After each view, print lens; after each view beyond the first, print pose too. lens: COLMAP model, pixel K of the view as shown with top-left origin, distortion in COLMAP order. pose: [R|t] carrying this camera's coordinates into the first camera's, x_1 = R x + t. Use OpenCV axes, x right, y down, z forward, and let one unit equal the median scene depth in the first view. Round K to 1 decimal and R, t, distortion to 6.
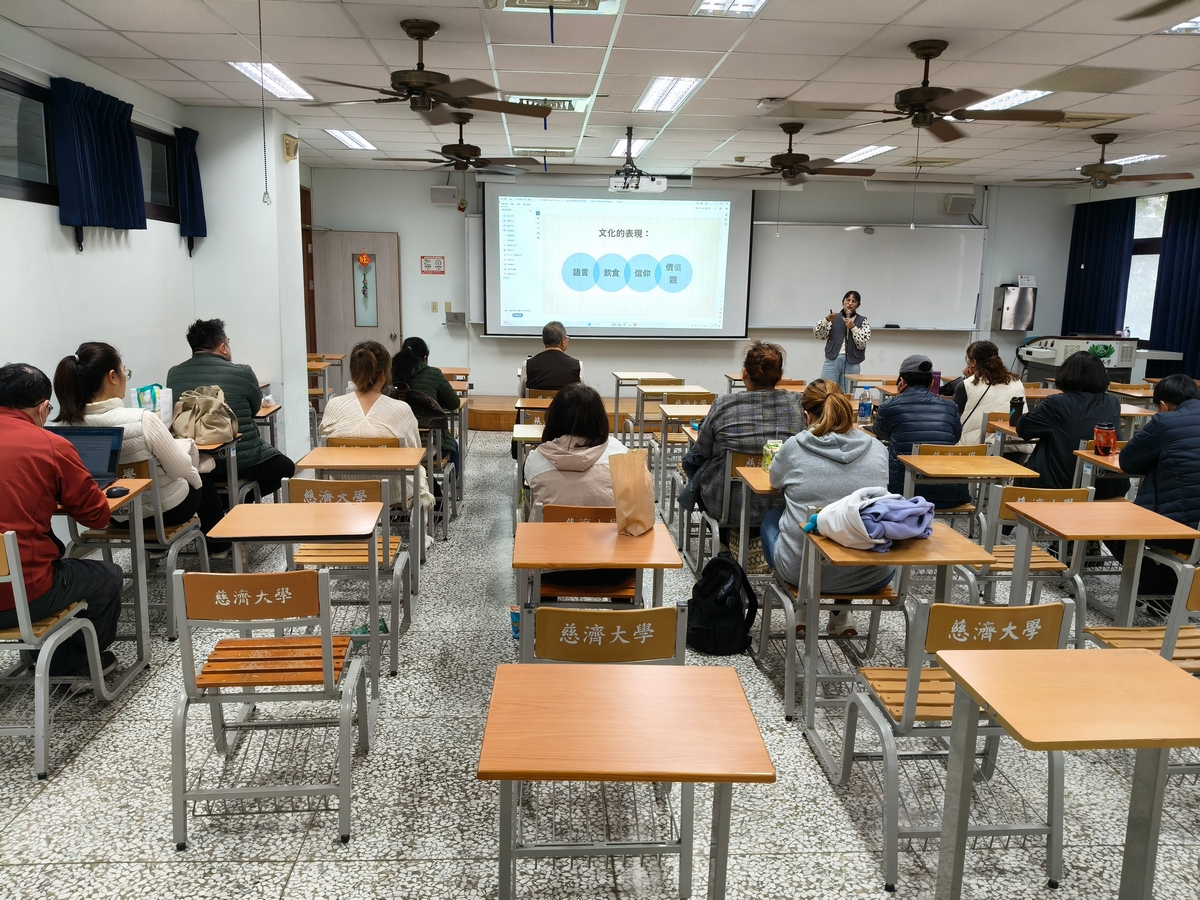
lens RADIAL K [[910.9, 0, 602.1], [0, 910.9, 468.9], [0, 0, 1]] dist [0.030363, -0.084346]
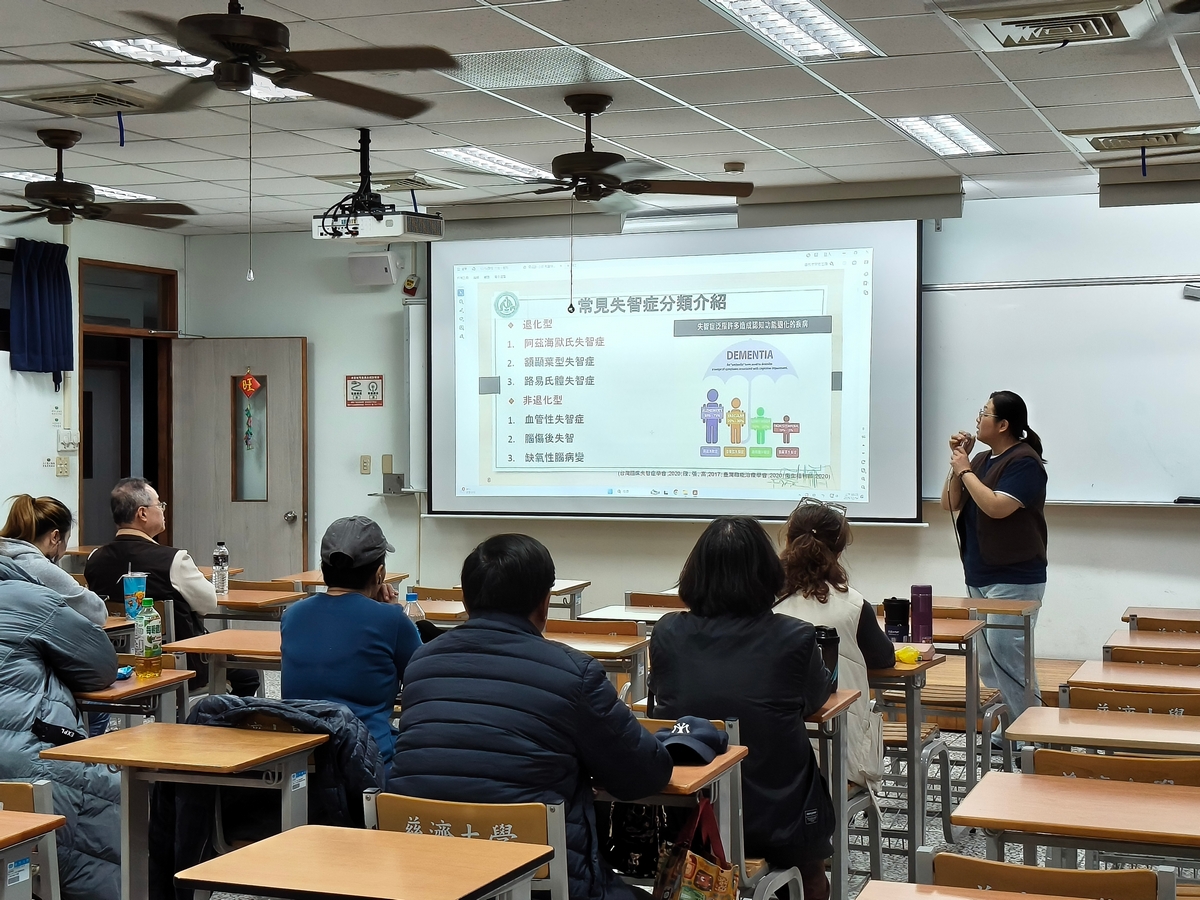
lens RADIAL K [[1815.6, 0, 595.6], [0, 1815.6, 445.1], [0, 0, 1]] dist [0.133962, 0.000000]
pose [[0.899322, -0.014702, -0.437039, 0.465041], [-0.072239, 0.980708, -0.181641, 0.000726], [0.431278, 0.194925, 0.880911, 0.096721]]
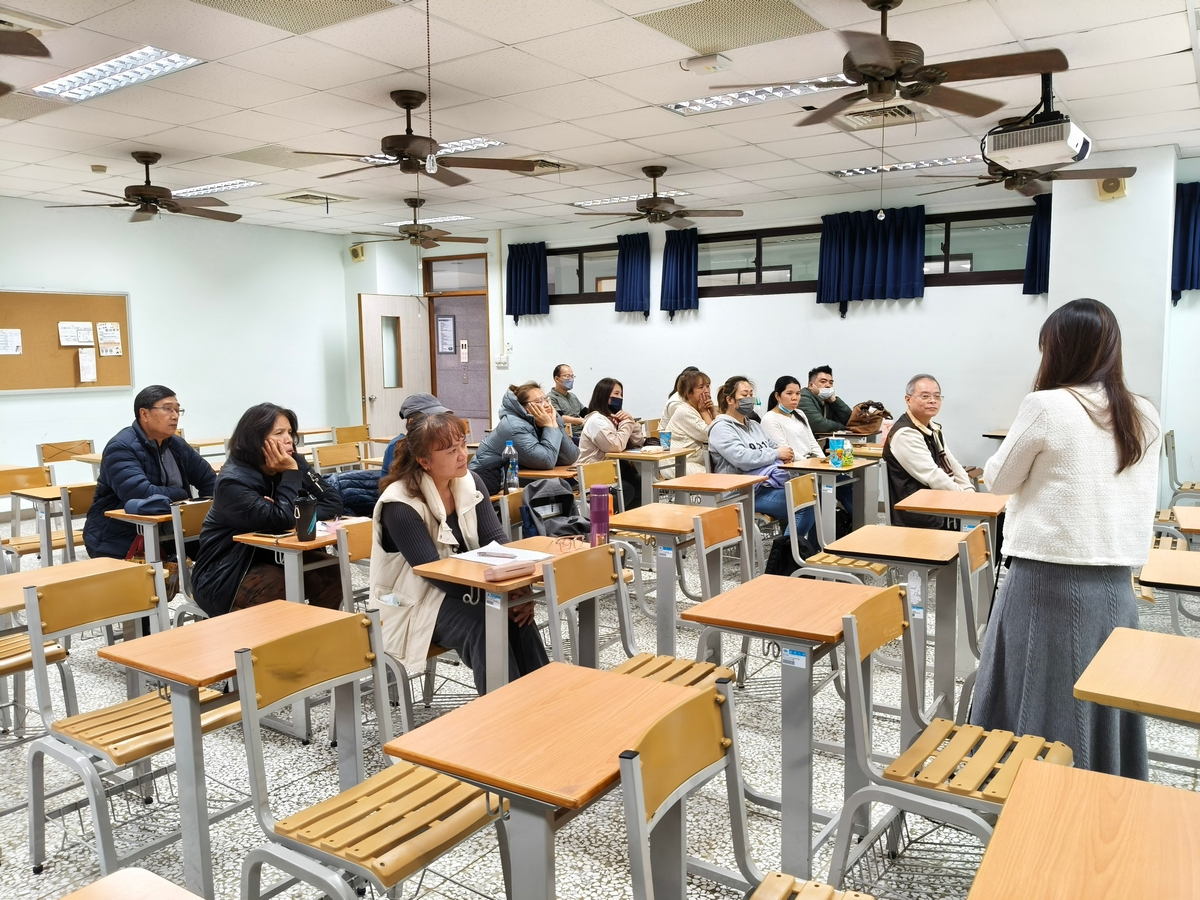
lens RADIAL K [[910.9, 0, 608.6], [0, 910.9, 449.9], [0, 0, 1]] dist [0.030363, -0.084346]
pose [[-0.626361, 0.064606, -0.776851, 0.479488], [-0.163693, 0.963440, 0.212105, -0.149273], [0.762153, 0.260019, -0.592886, 0.874030]]
